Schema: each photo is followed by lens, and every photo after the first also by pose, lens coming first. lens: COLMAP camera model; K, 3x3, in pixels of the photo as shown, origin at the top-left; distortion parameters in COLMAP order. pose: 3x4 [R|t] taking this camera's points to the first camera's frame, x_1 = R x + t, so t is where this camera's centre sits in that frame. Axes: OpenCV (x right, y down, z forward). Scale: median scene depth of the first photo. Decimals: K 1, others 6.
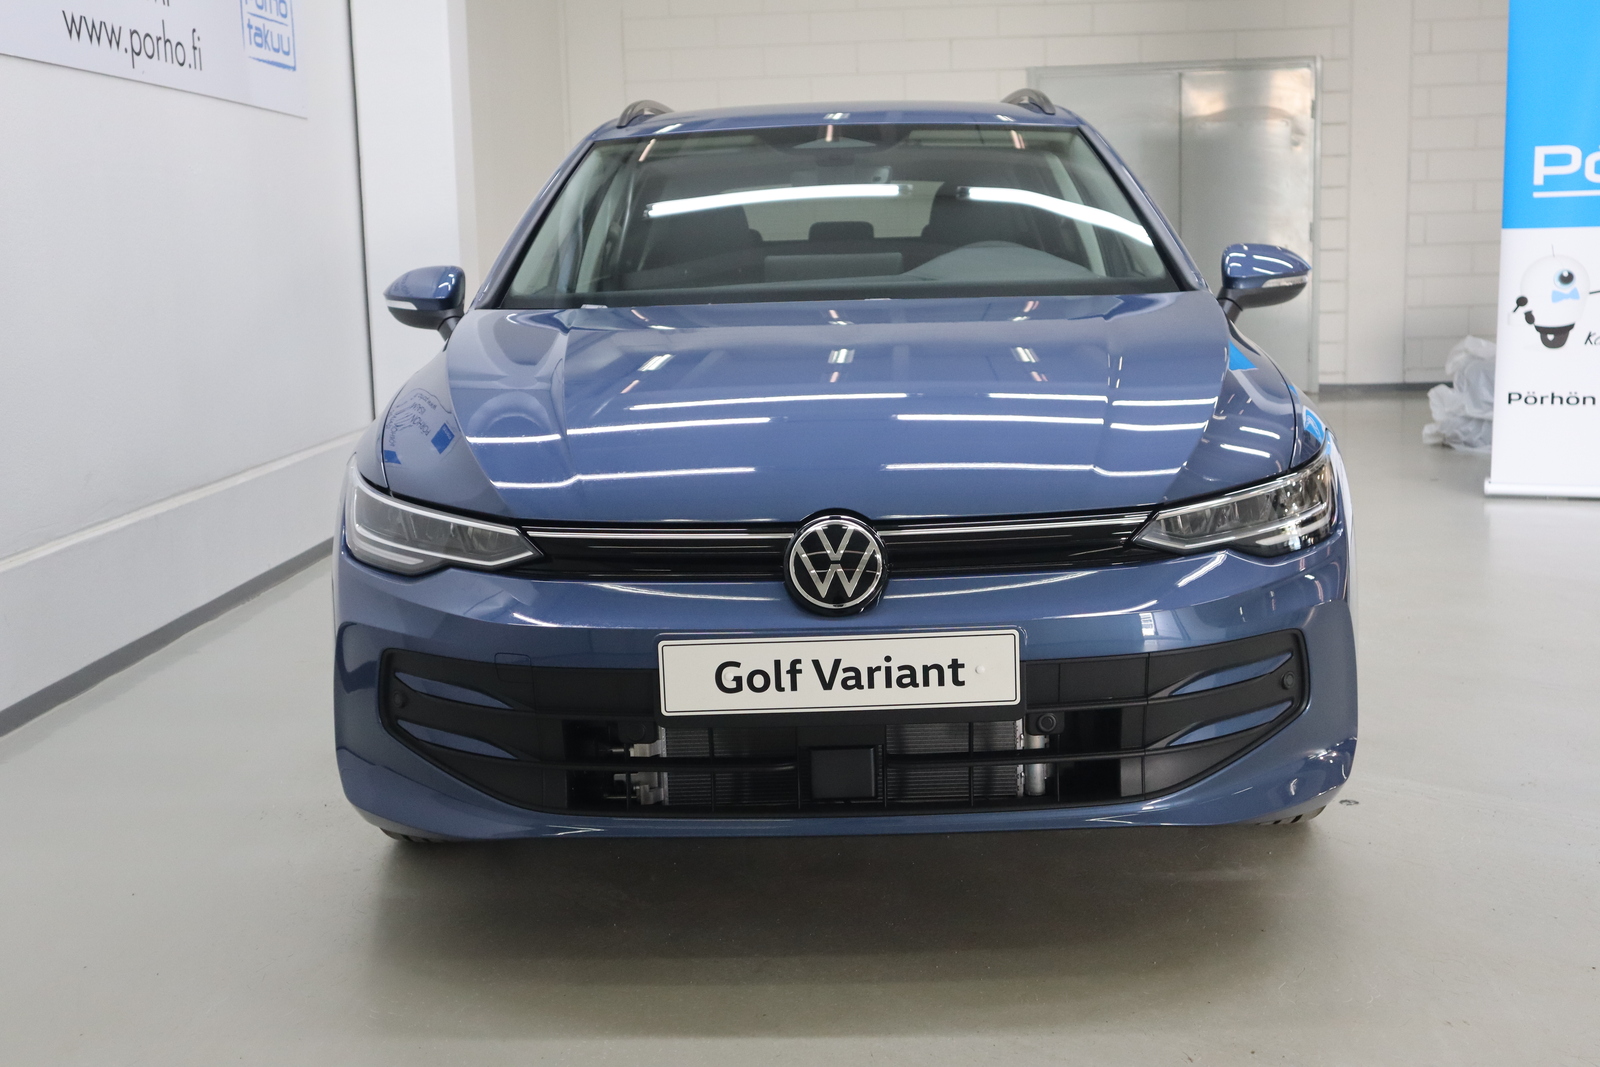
lens RADIAL K [[1913.4, 0, 800.0], [0, 1913.4, 533.5], [0, 0, 1]] dist [0.017610, 0.033160]
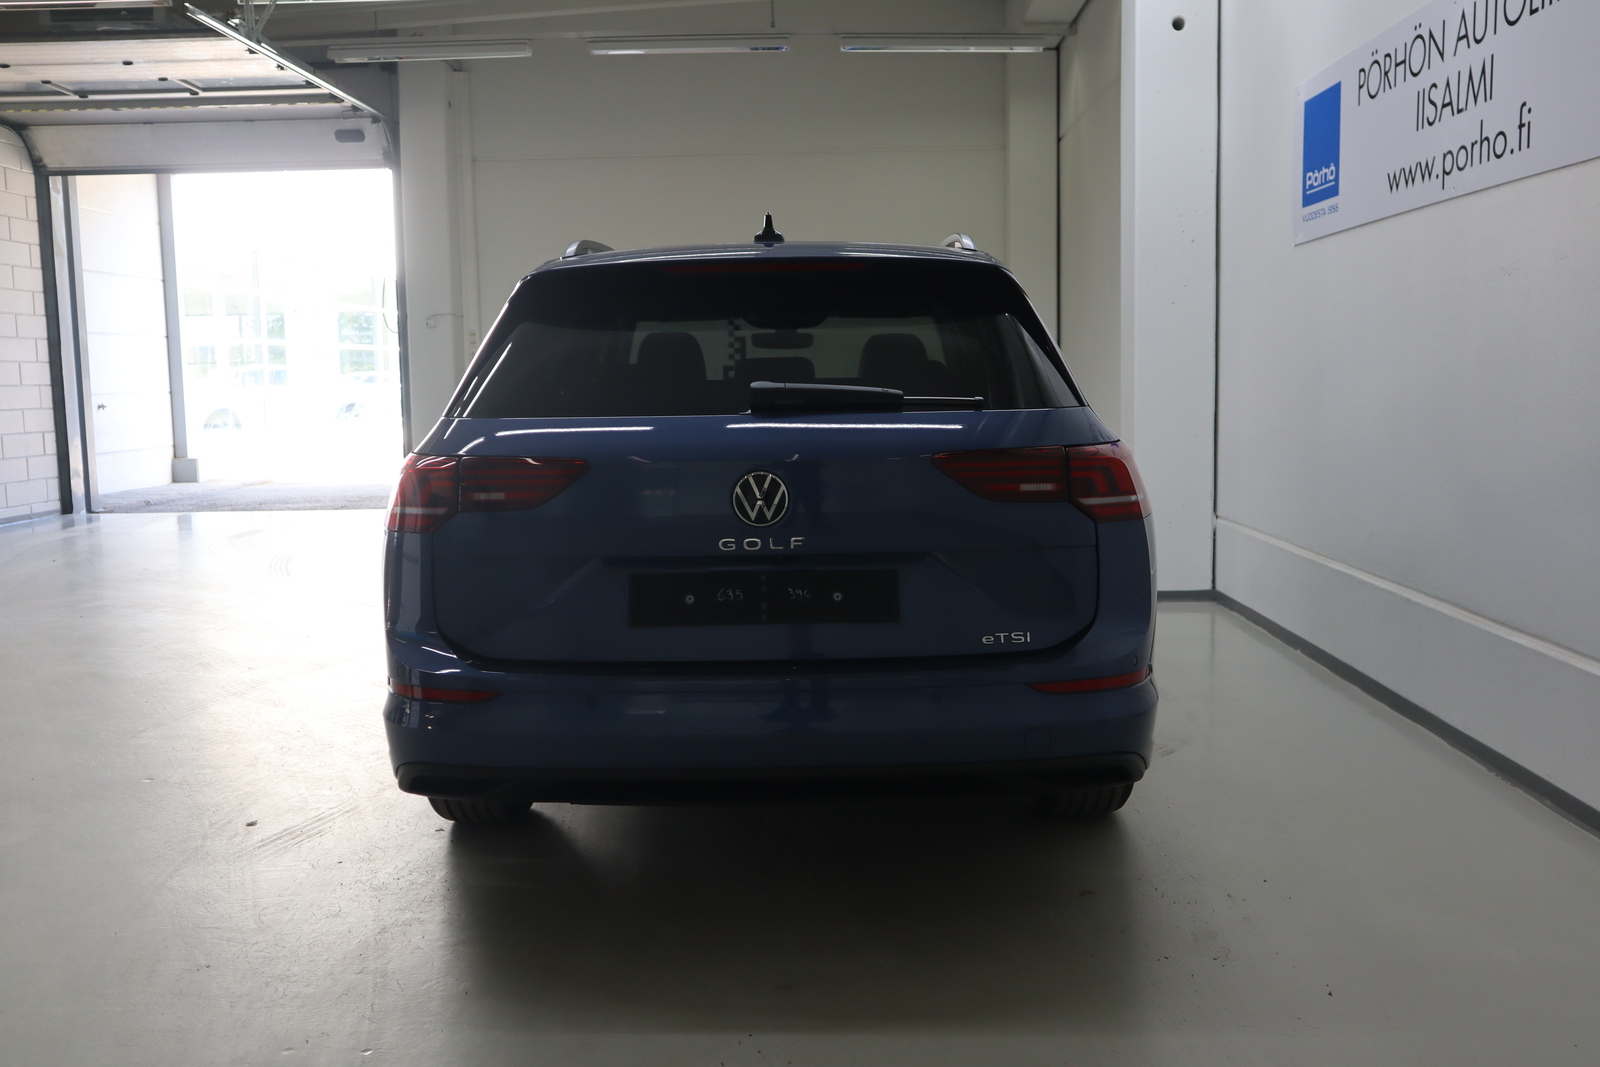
lens RADIAL K [[1430.0, 0, 800.0], [0, 1430.0, 533.5], [0, 0, 1]] dist [-0.067271, 0.150669]
pose [[-0.998722, 0.049167, -0.011713, 0.023951], [0.044357, 0.963719, 0.263207, -0.278113], [0.024229, 0.262351, -0.964668, 1.774225]]
